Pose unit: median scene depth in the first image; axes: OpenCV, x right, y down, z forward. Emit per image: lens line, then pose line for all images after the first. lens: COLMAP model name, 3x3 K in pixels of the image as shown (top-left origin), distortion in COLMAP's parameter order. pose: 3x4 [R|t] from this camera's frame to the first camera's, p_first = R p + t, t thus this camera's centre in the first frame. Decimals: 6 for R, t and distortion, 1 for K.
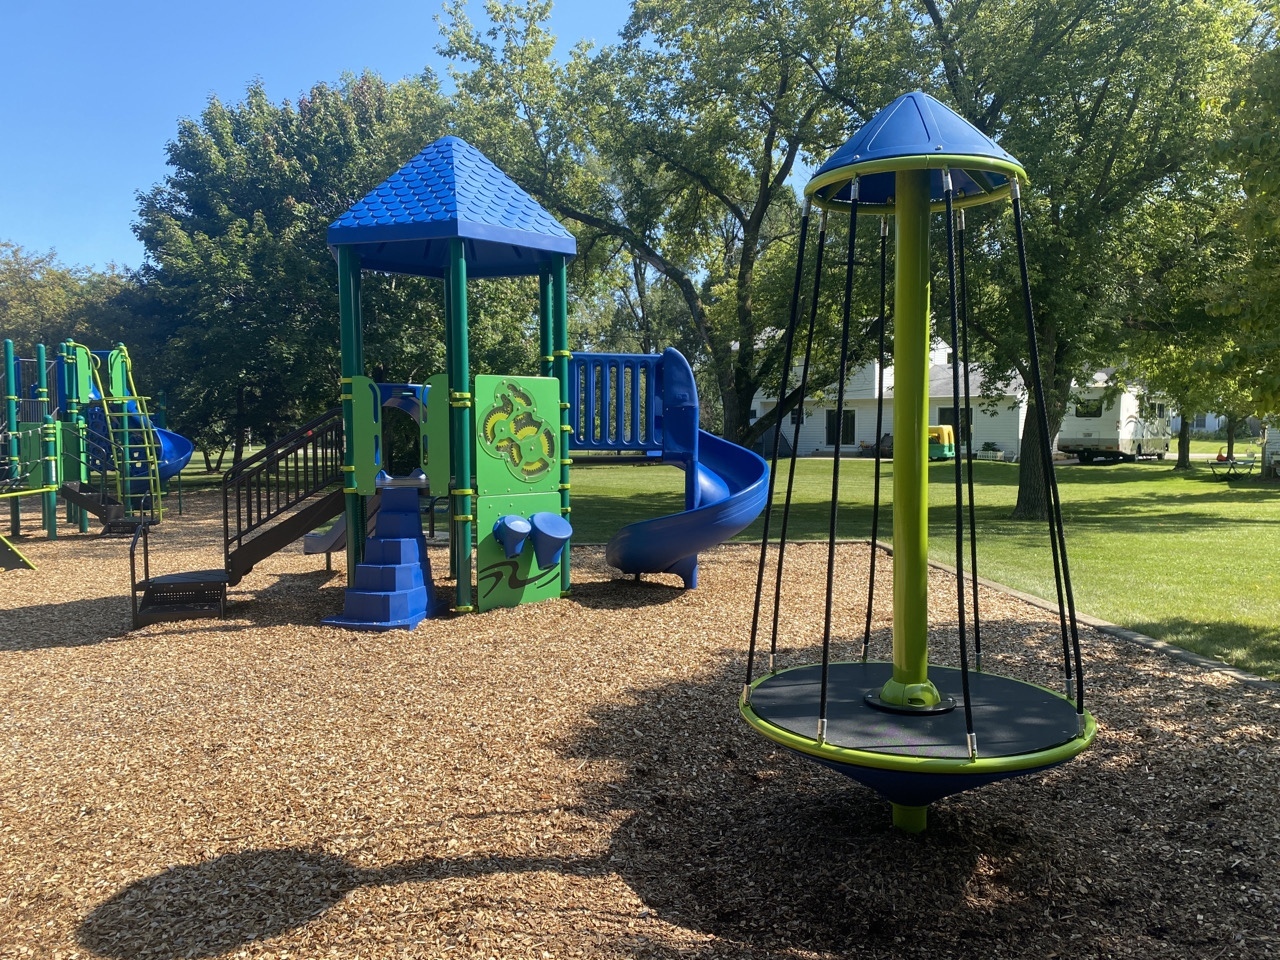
lens RADIAL K [[989.7, 0, 640.0], [0, 989.7, 480.0], [0, 0, 1]] dist [0.034807, -0.041511]
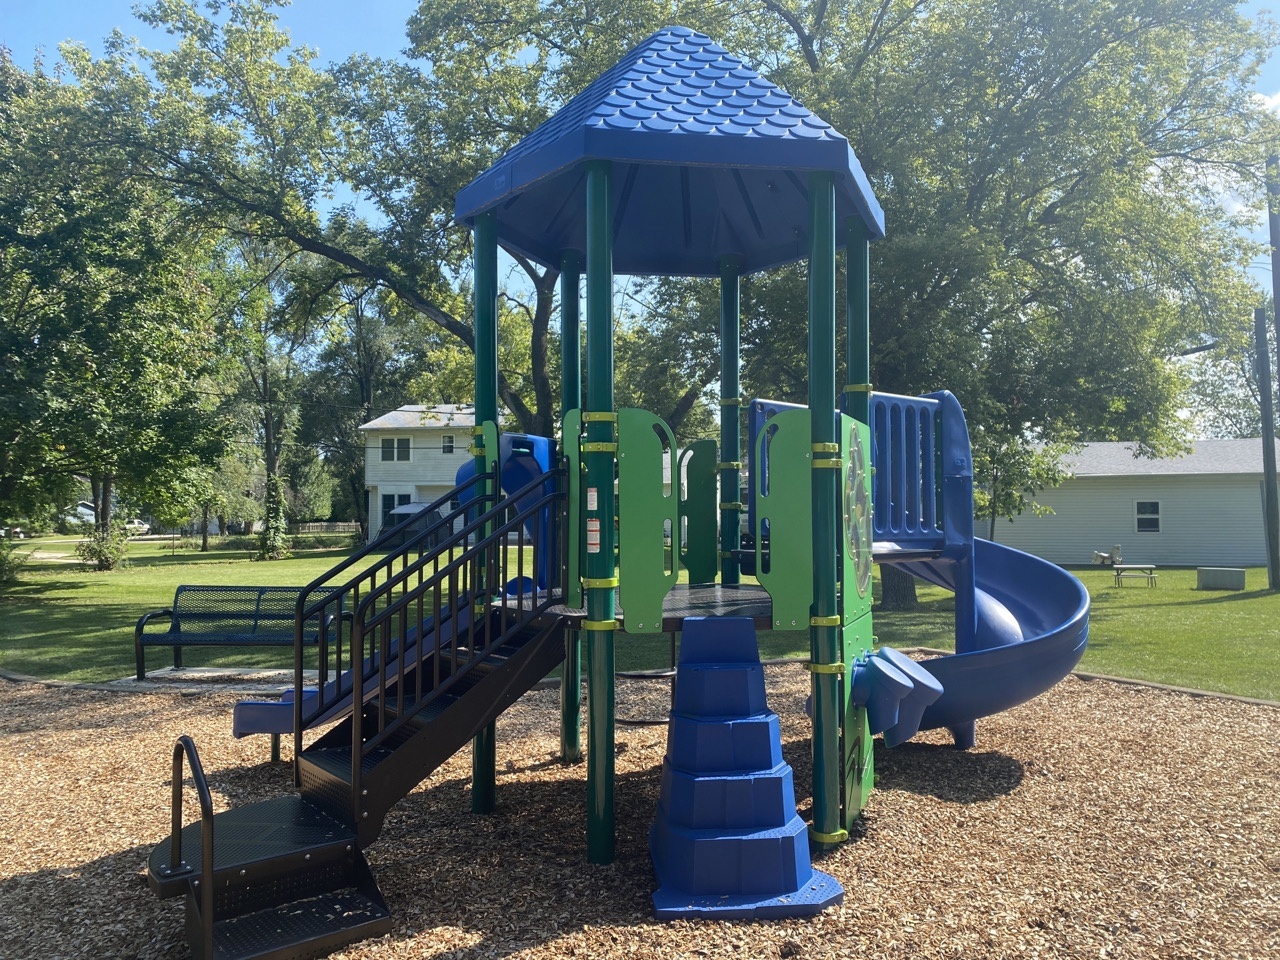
lens RADIAL K [[989.7, 0, 640.0], [0, 989.7, 480.0], [0, 0, 1]] dist [0.034807, -0.041511]
pose [[0.899428, 0.013806, 0.436851, -0.188658], [0.024536, 0.996330, -0.082004, -0.008365], [-0.436380, 0.084475, 0.895788, 0.193447]]
